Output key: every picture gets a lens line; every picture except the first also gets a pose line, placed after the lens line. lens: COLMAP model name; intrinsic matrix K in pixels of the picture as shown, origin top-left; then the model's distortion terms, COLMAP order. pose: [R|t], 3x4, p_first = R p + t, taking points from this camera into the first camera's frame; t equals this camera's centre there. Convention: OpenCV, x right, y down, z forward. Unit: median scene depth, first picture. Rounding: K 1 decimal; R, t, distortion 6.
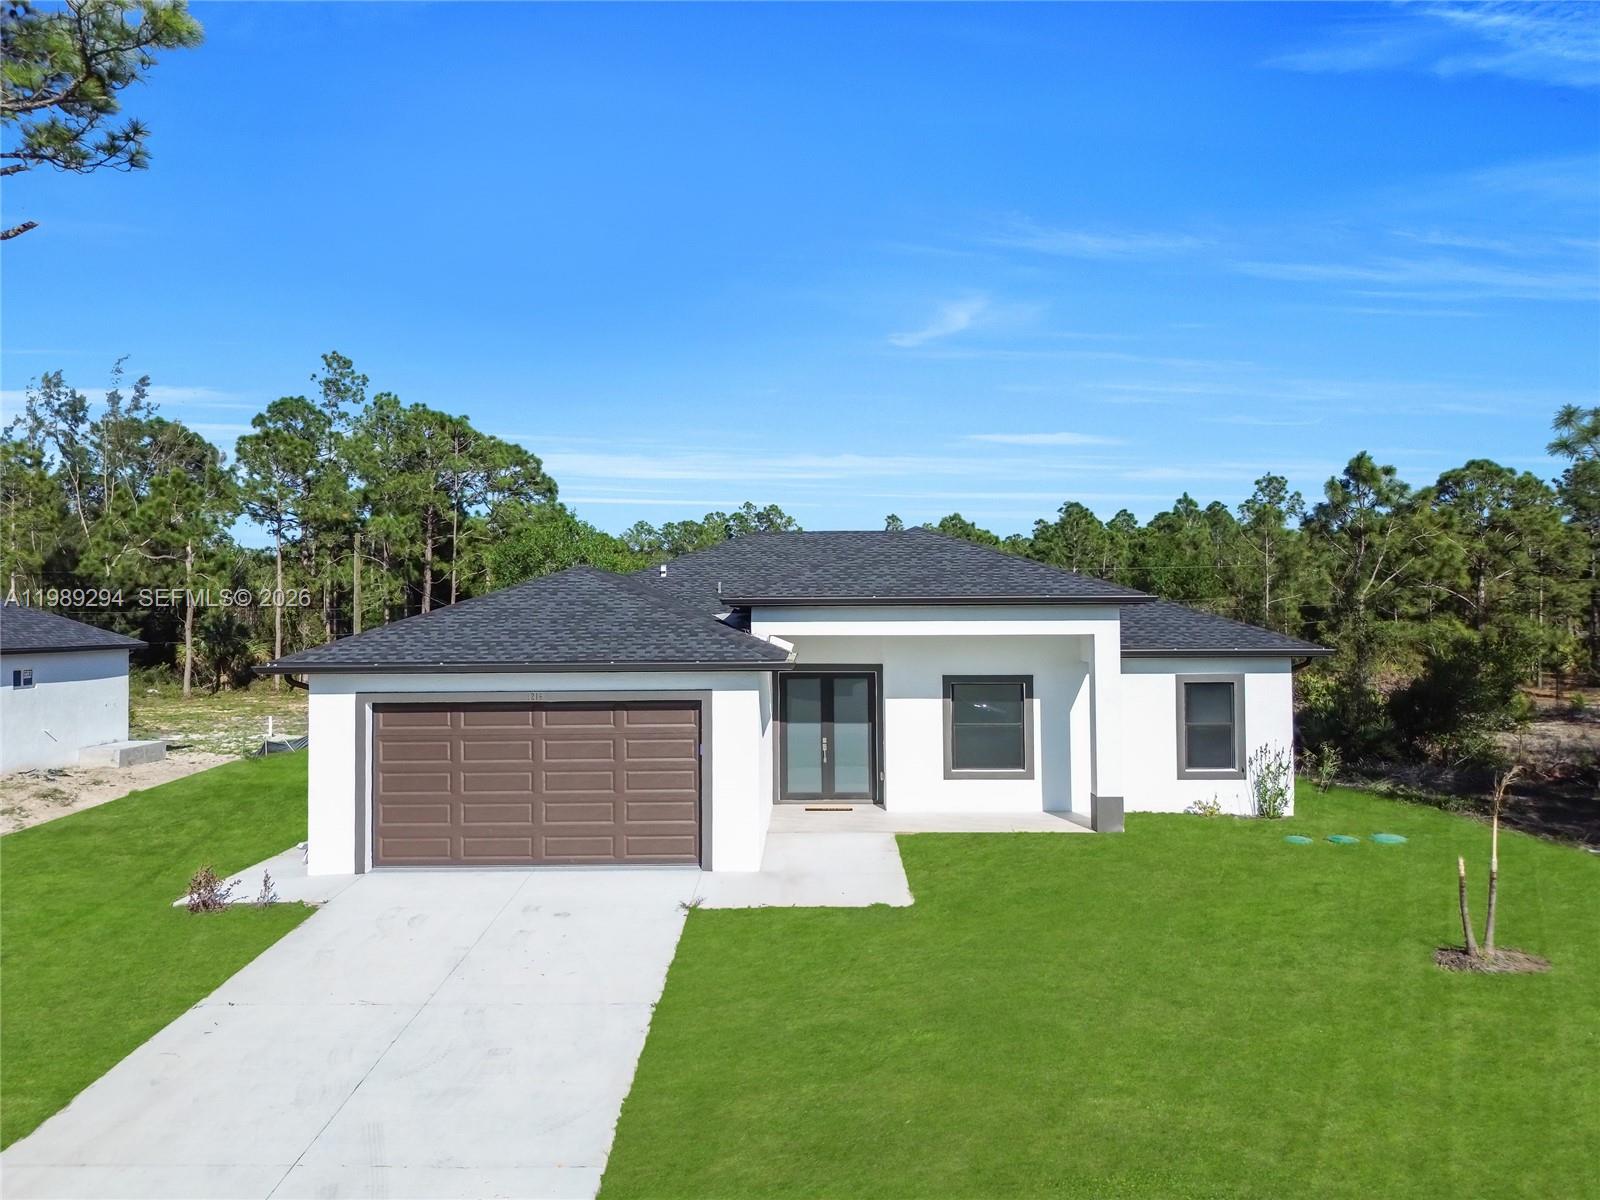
lens RADIAL K [[1122.3, 0, 788.9], [0, 1122.3, 605.3], [0, 0, 1]] dist [0.019408, -0.003357]
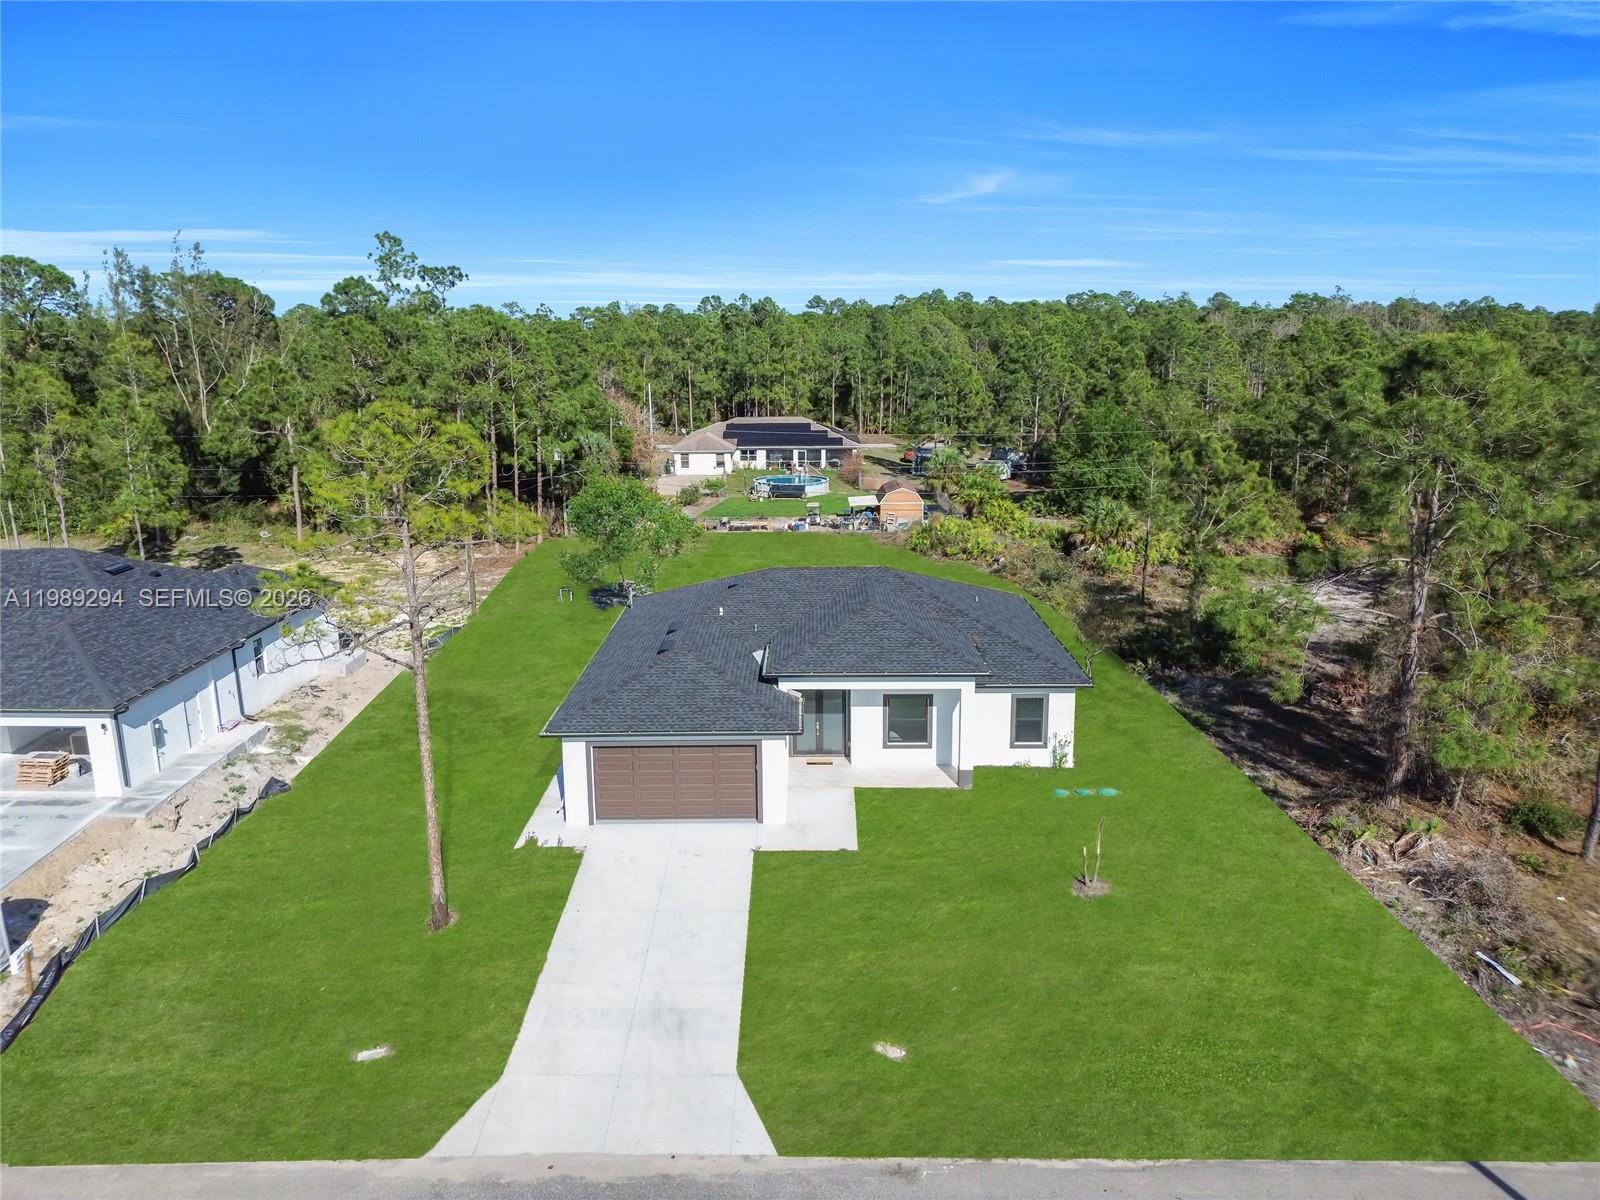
lens RADIAL K [[1085.5, 0, 798.0], [0, 1085.5, 587.6], [0, 0, 1]] dist [-0.010971, -0.003495]
pose [[0.999884, -0.003084, 0.014944, -0.025387], [-0.000118, 0.977779, 0.209638, -0.469487], [-0.015259, -0.209615, 0.977665, -0.663932]]
